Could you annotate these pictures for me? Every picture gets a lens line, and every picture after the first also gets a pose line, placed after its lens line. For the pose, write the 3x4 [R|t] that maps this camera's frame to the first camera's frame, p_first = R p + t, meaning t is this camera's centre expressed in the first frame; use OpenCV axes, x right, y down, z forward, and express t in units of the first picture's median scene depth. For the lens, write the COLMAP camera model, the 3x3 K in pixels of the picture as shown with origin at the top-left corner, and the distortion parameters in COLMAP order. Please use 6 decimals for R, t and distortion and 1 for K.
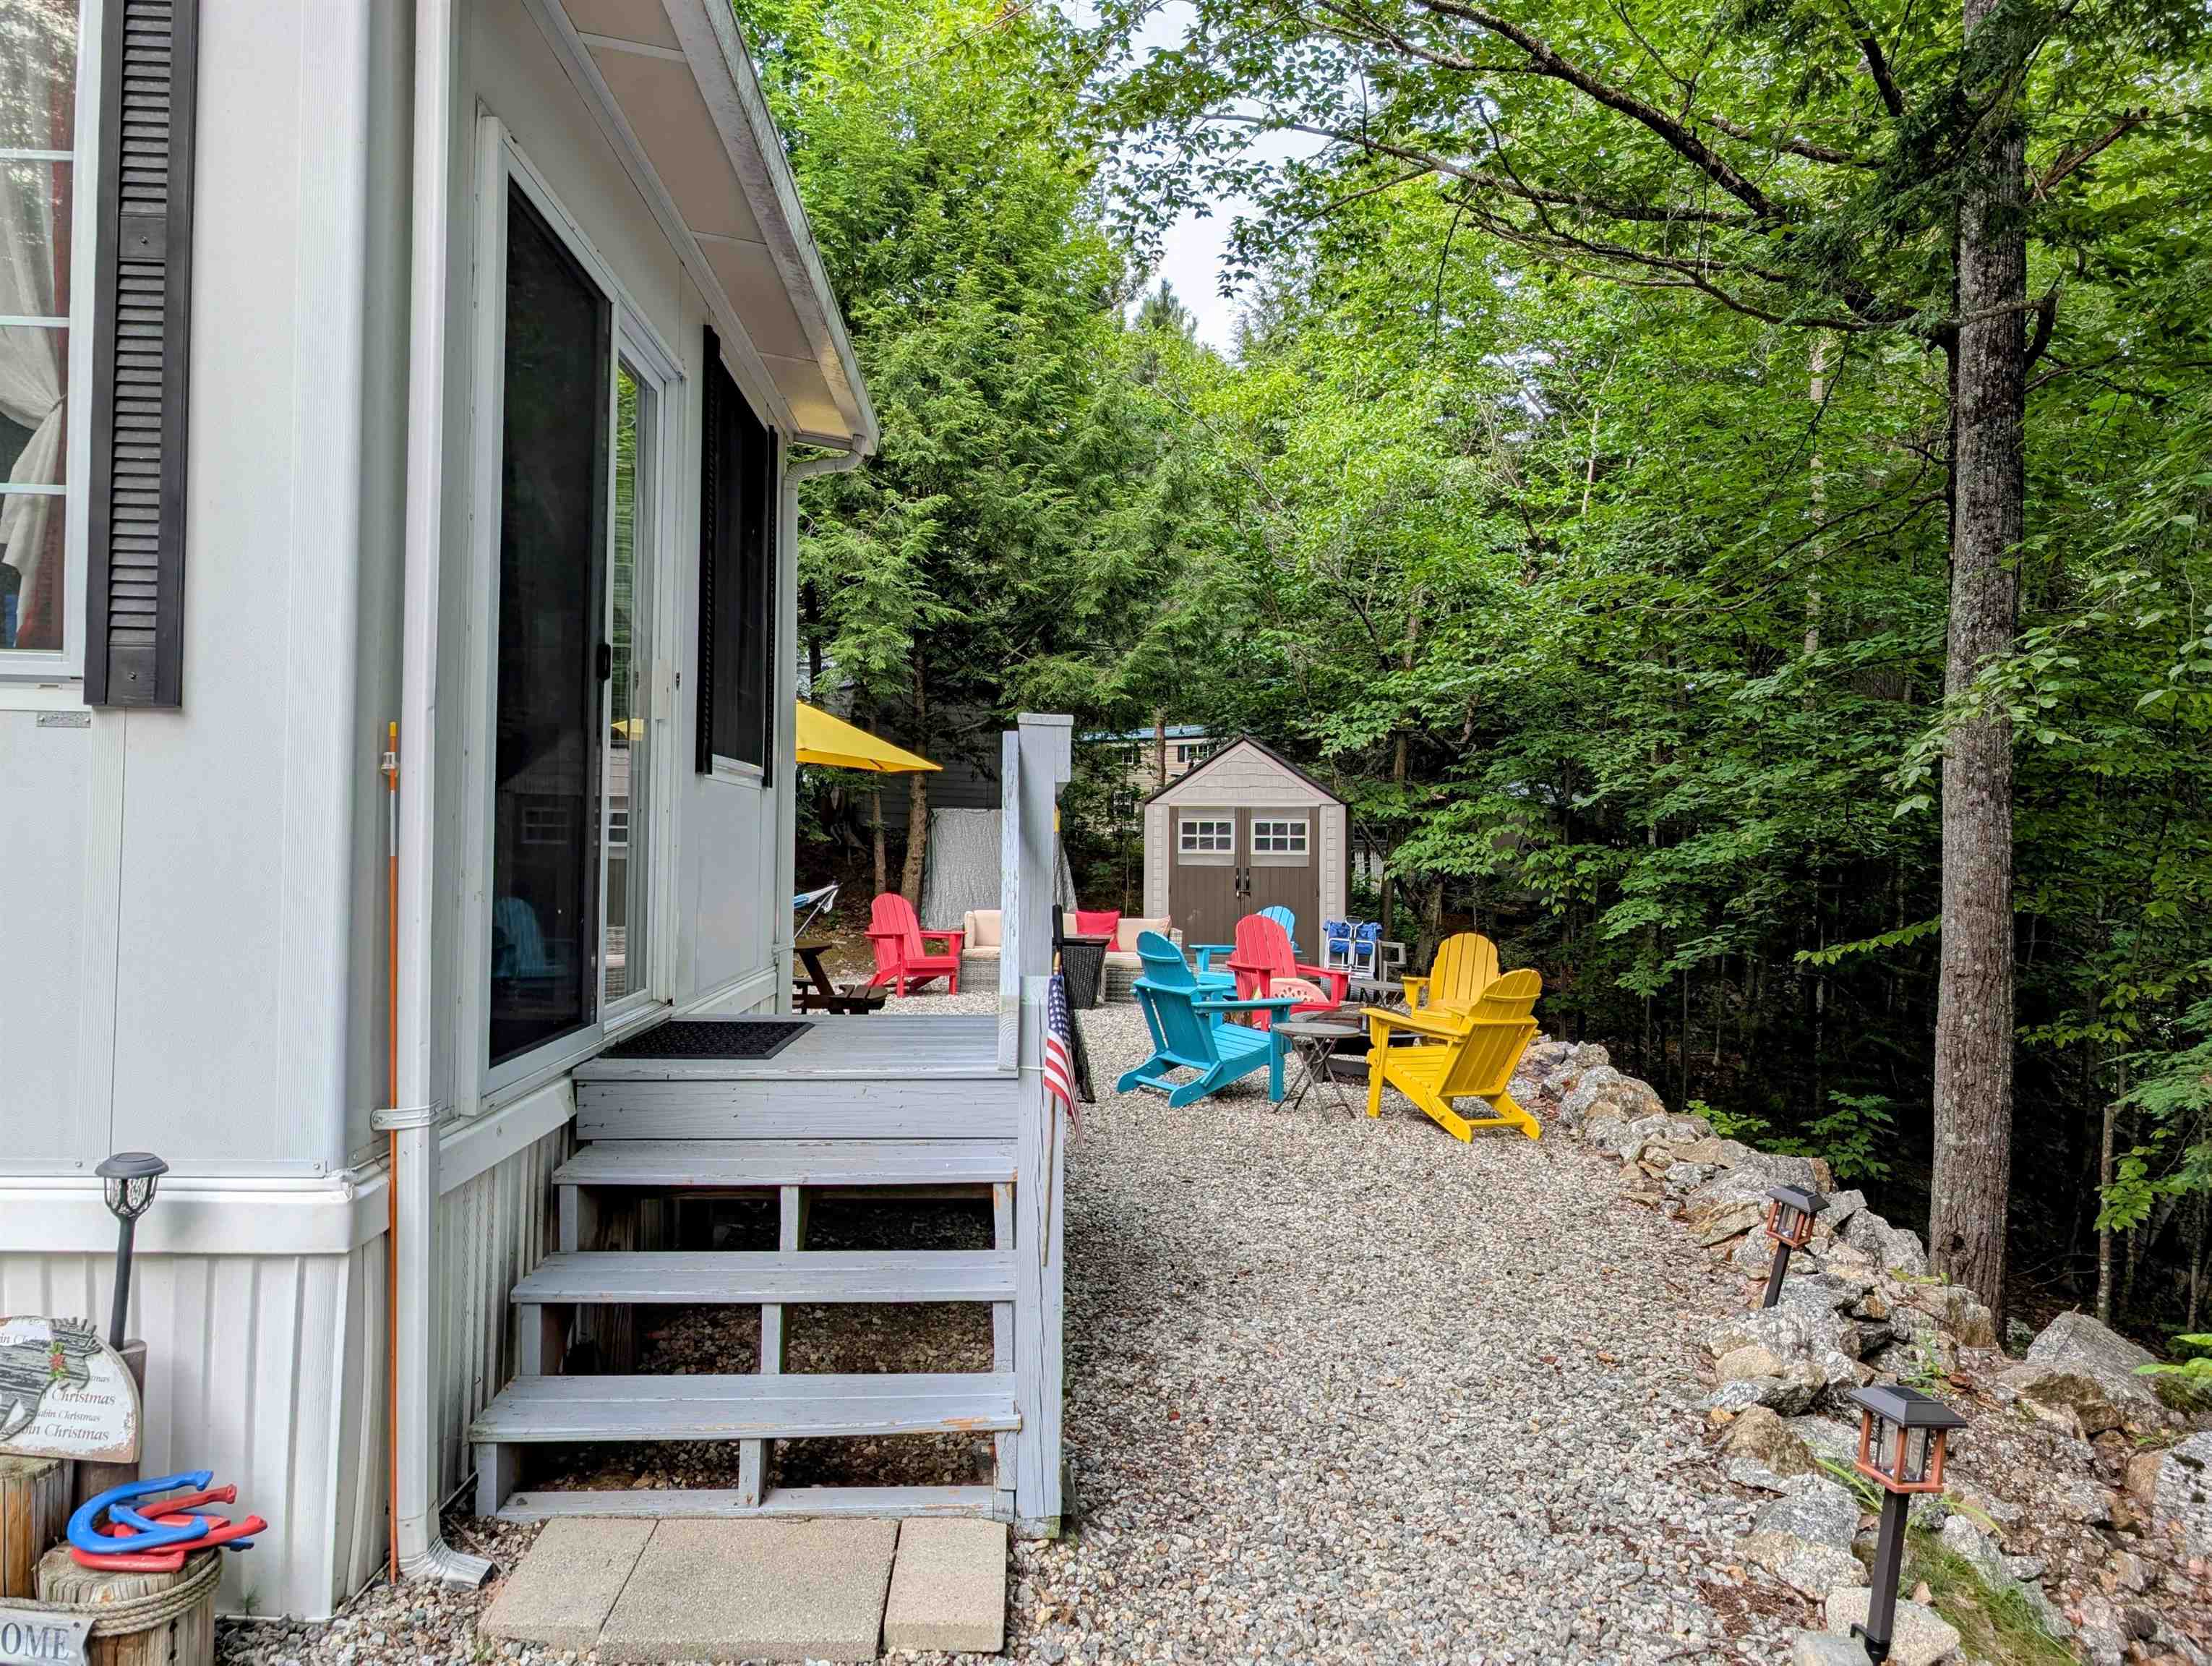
lens RADIAL K [[1590.2, 0, 1098.4], [0, 1590.2, 817.6], [0, 0, 1]] dist [0.041799, -0.043671]
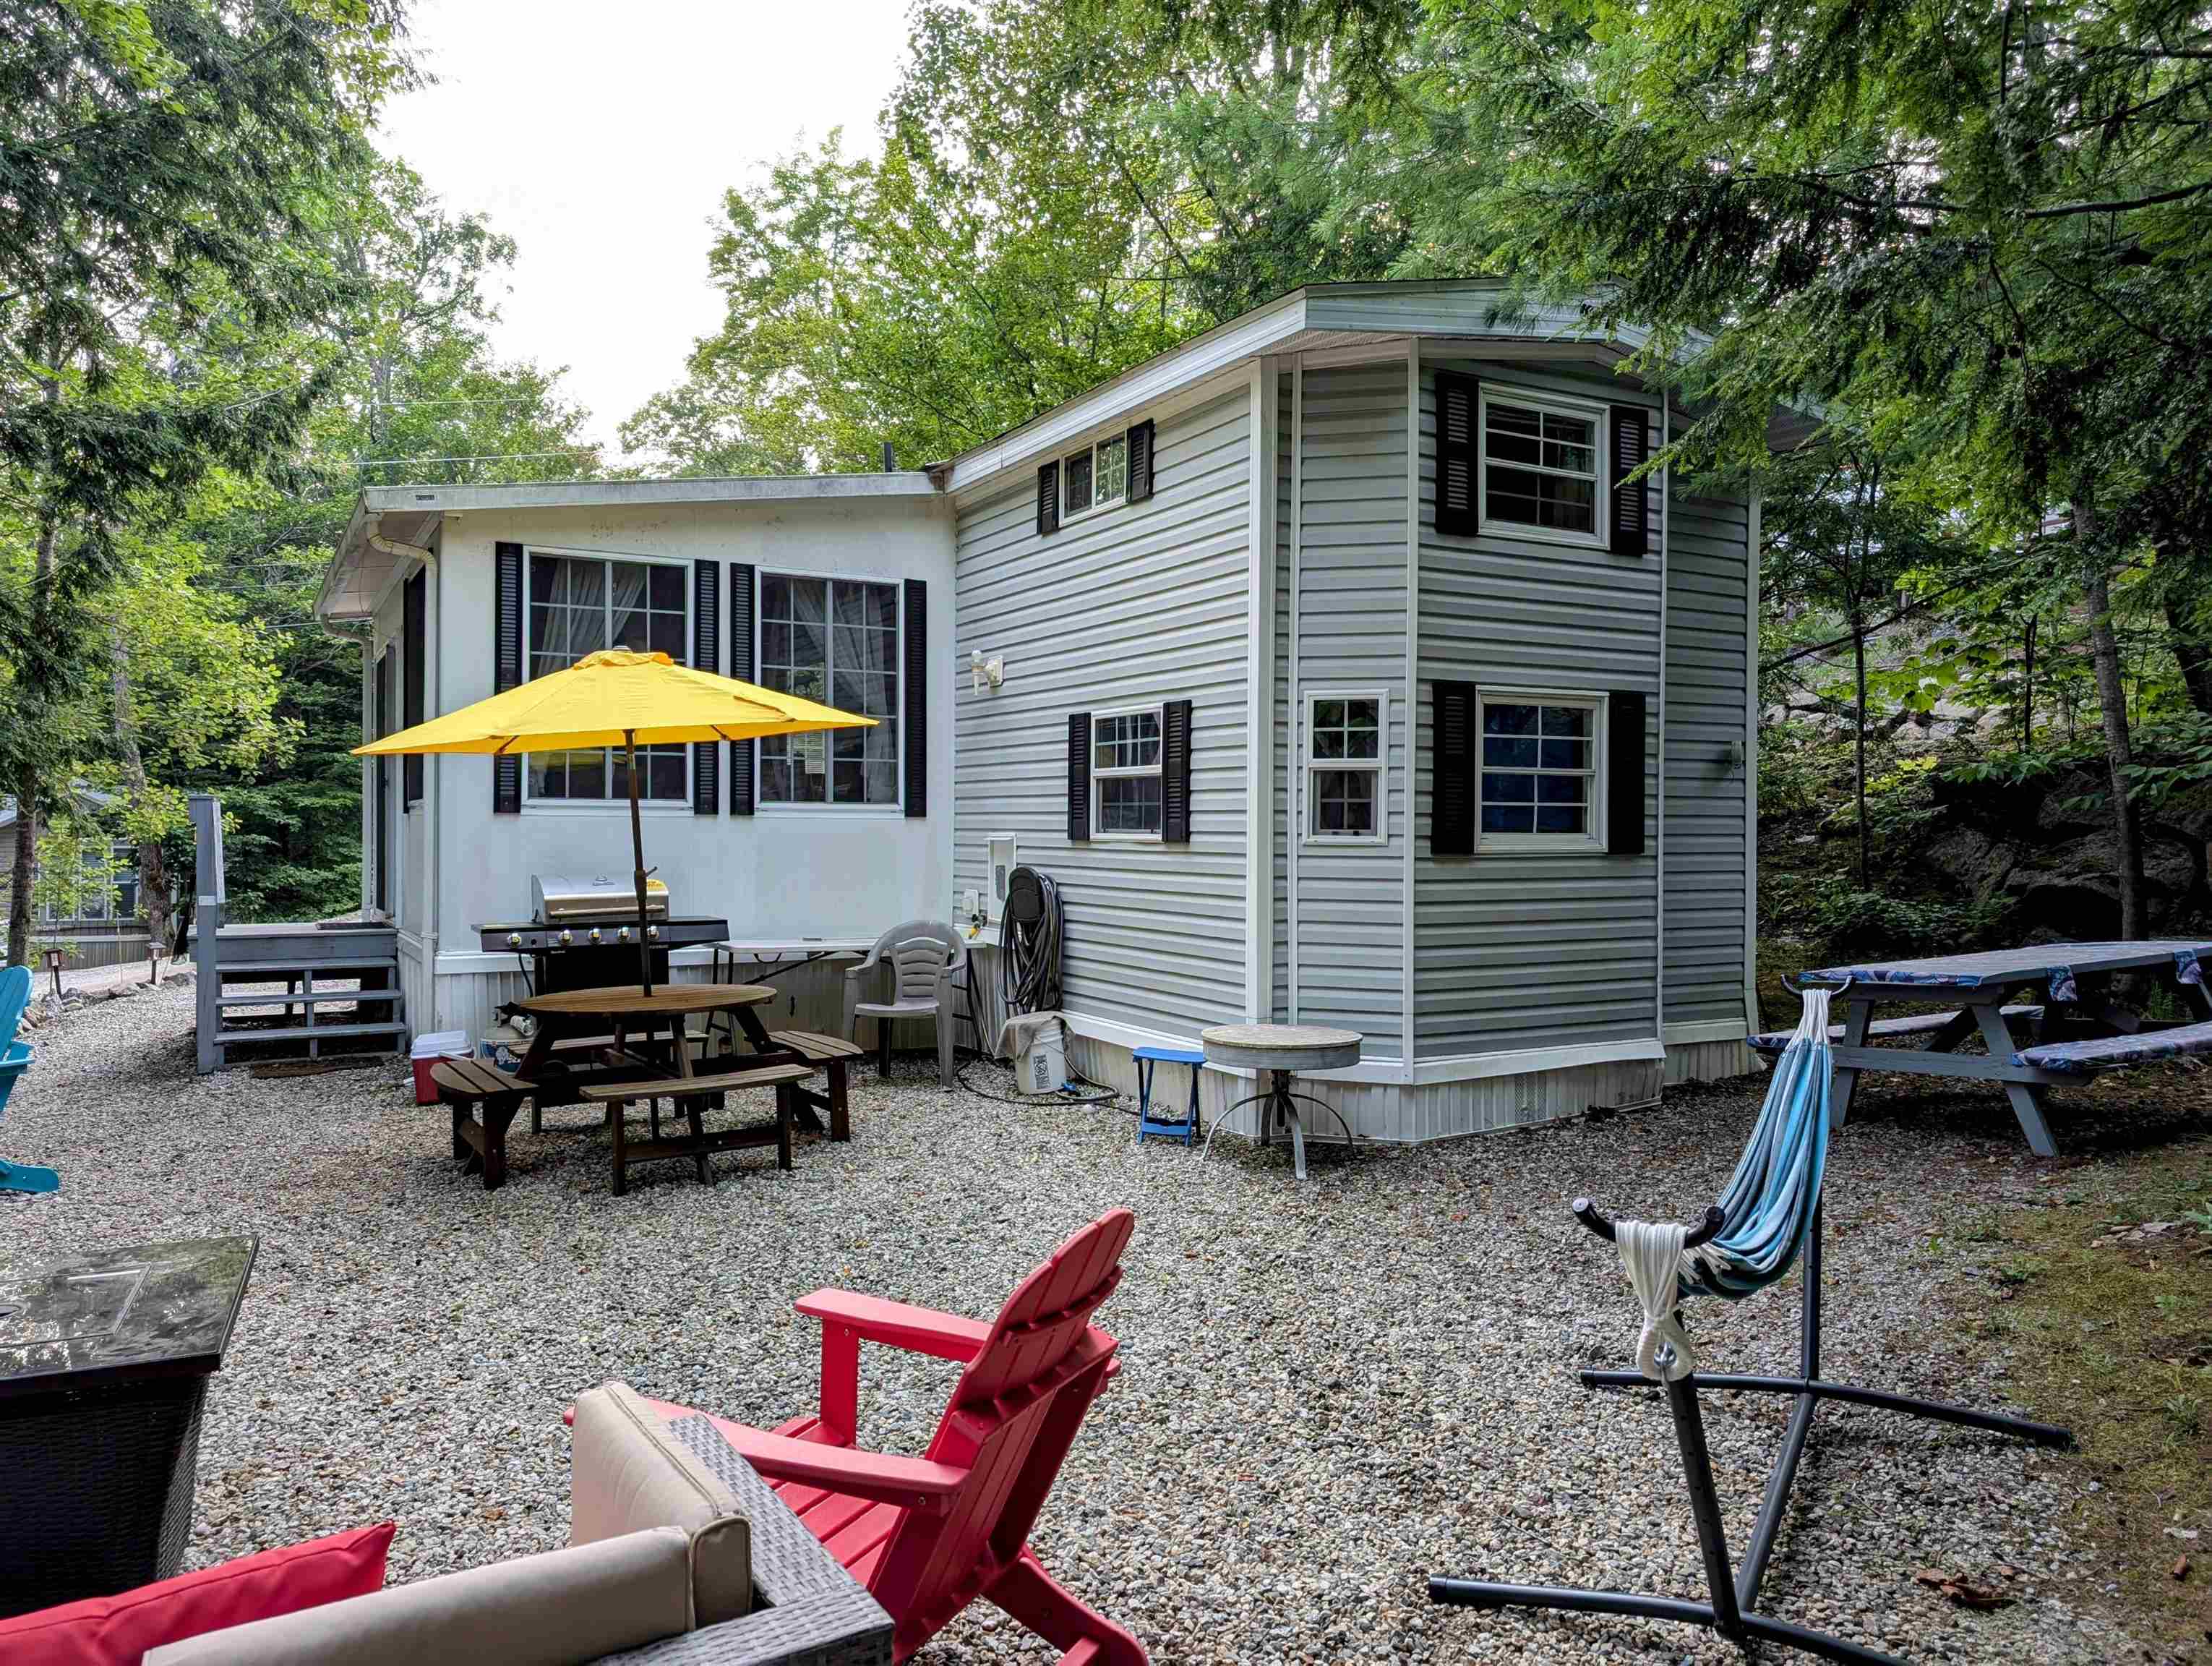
lens RADIAL K [[1584.8, 0, 1106.0], [0, 1584.8, 833.0], [0, 0, 1]] dist [0.081313, -0.120214]
pose [[0.899313, -0.018530, 0.436912, -0.581542], [0.007008, 0.999584, 0.027969, -0.042137], [-0.437249, -0.022091, 0.899069, -0.826592]]
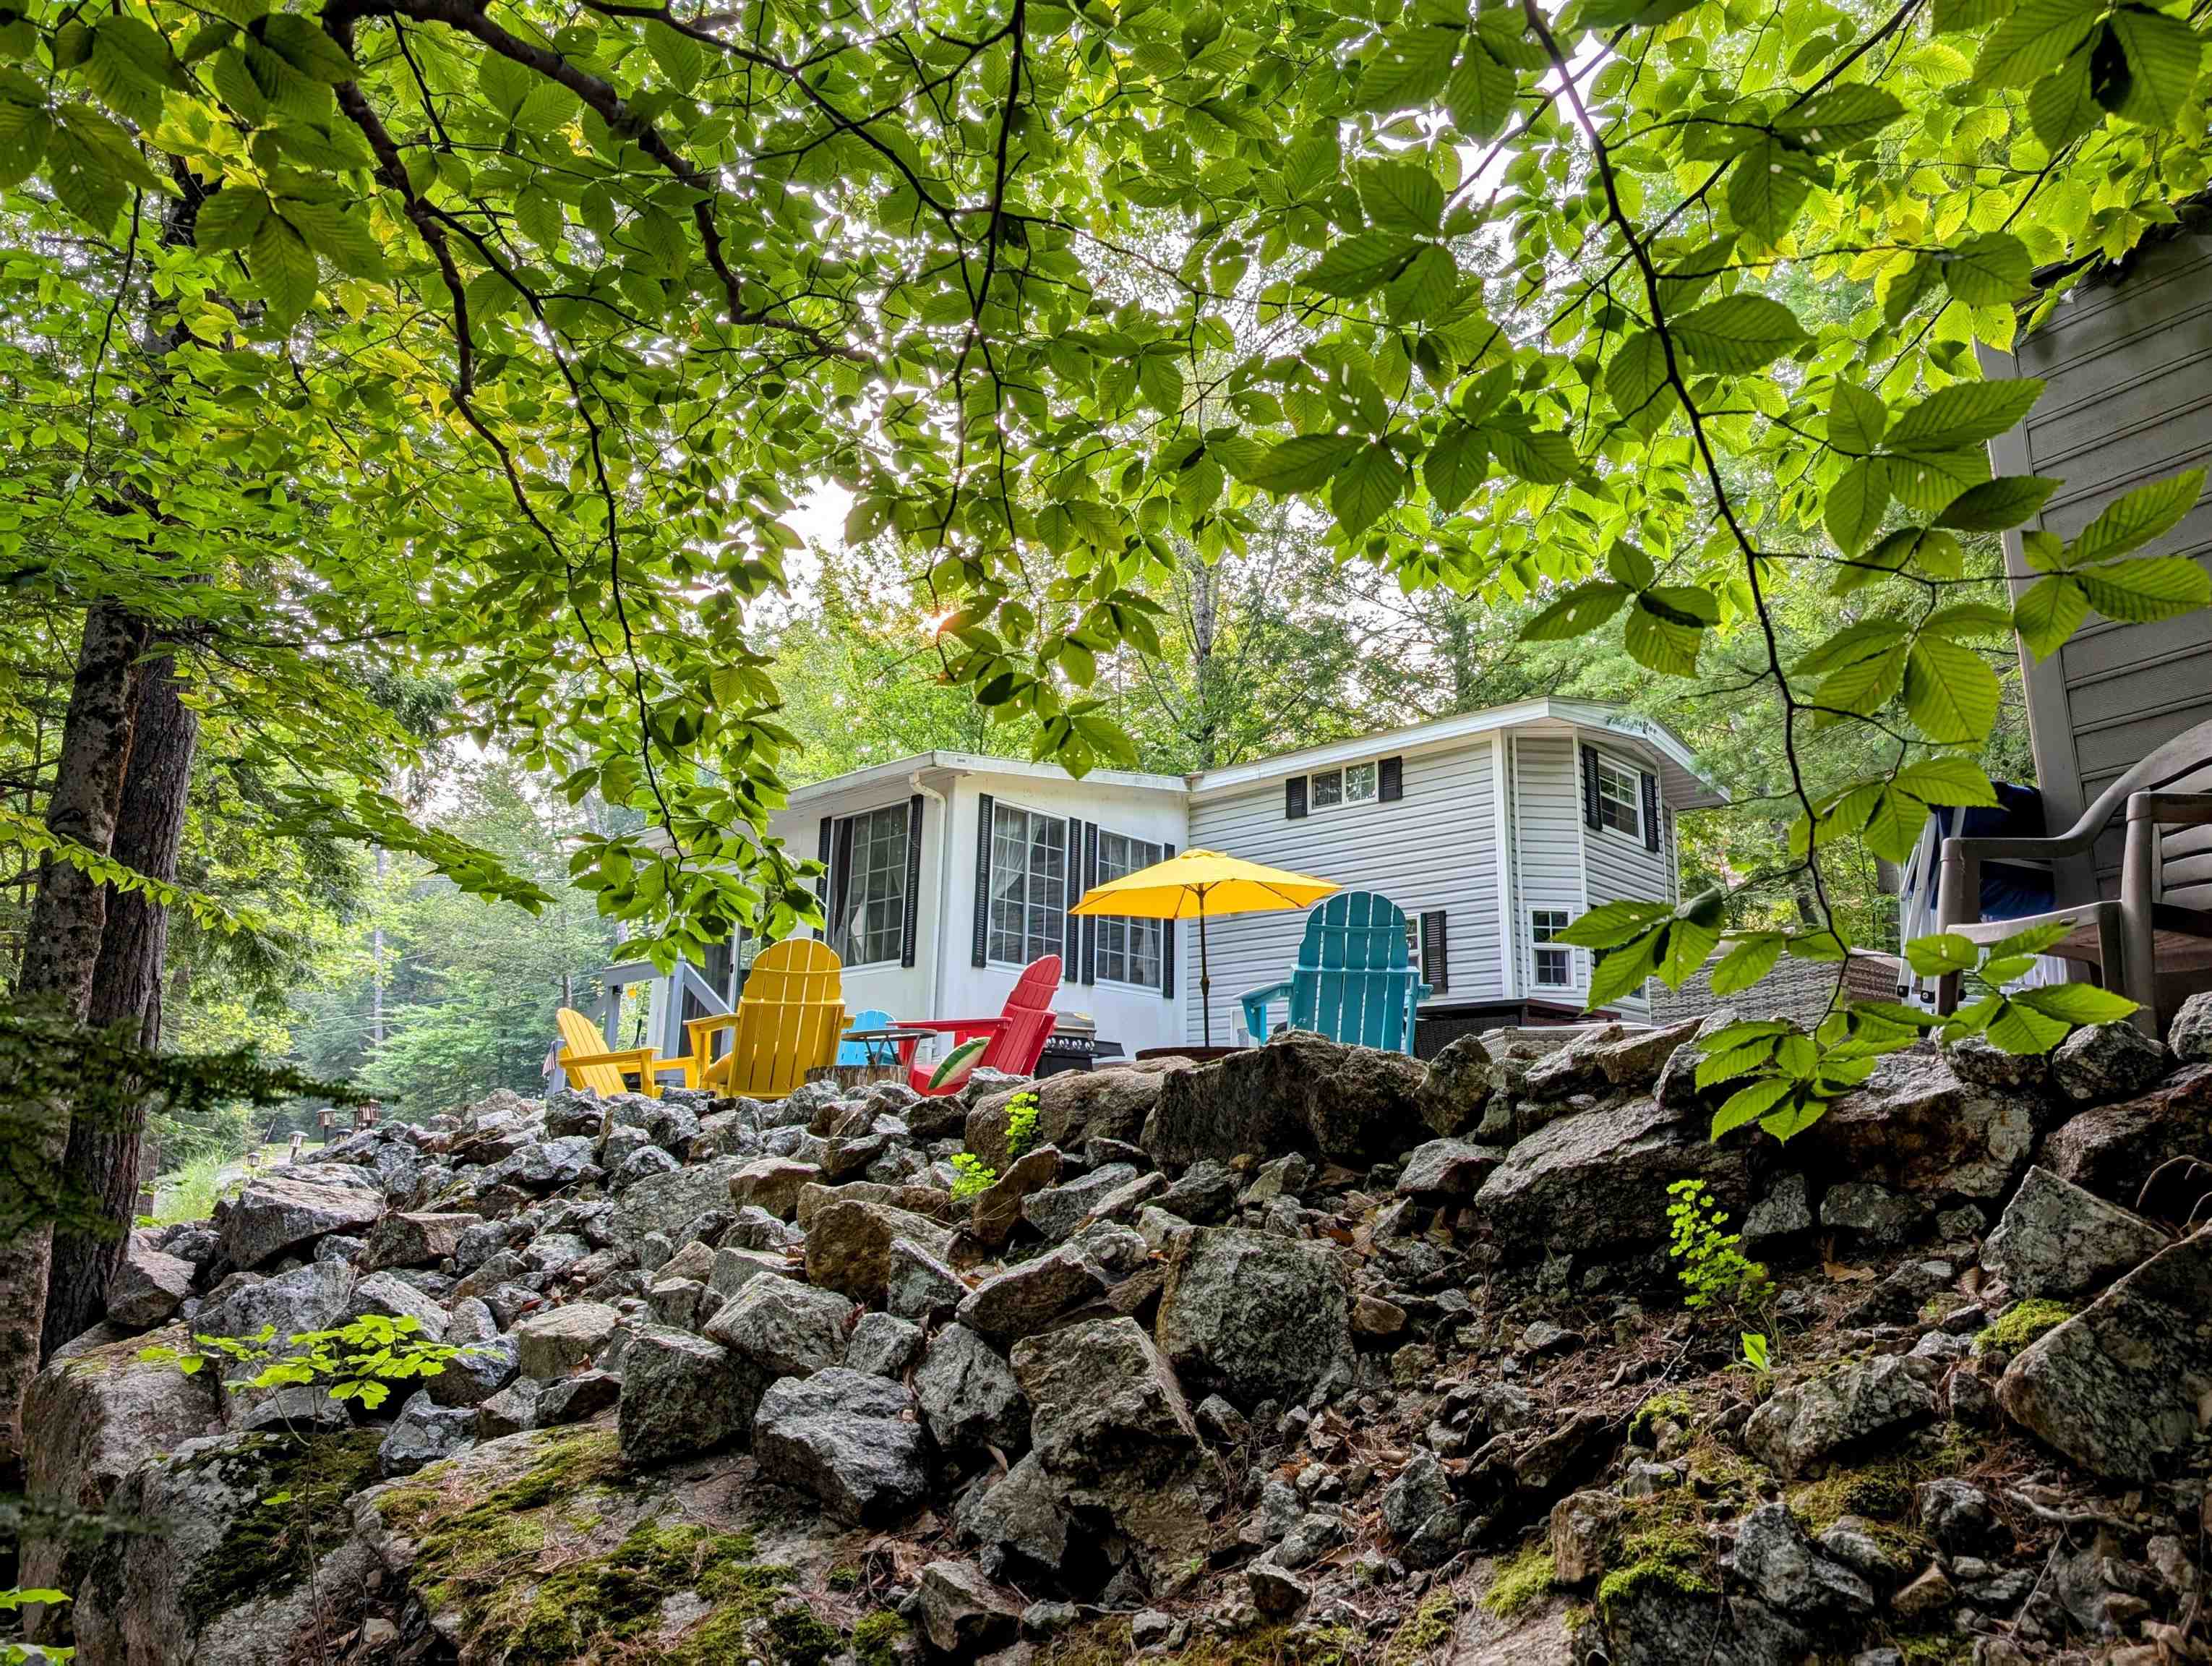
lens RADIAL K [[1535.4, 0, 1098.7], [0, 1535.4, 836.8], [0, 0, 1]] dist [0.036049, -0.017553]
pose [[0.731902, 0.148471, 0.665039, -1.430264], [-0.018096, 0.979865, -0.198842, 0.147558], [-0.681170, 0.133498, 0.719851, -0.910011]]
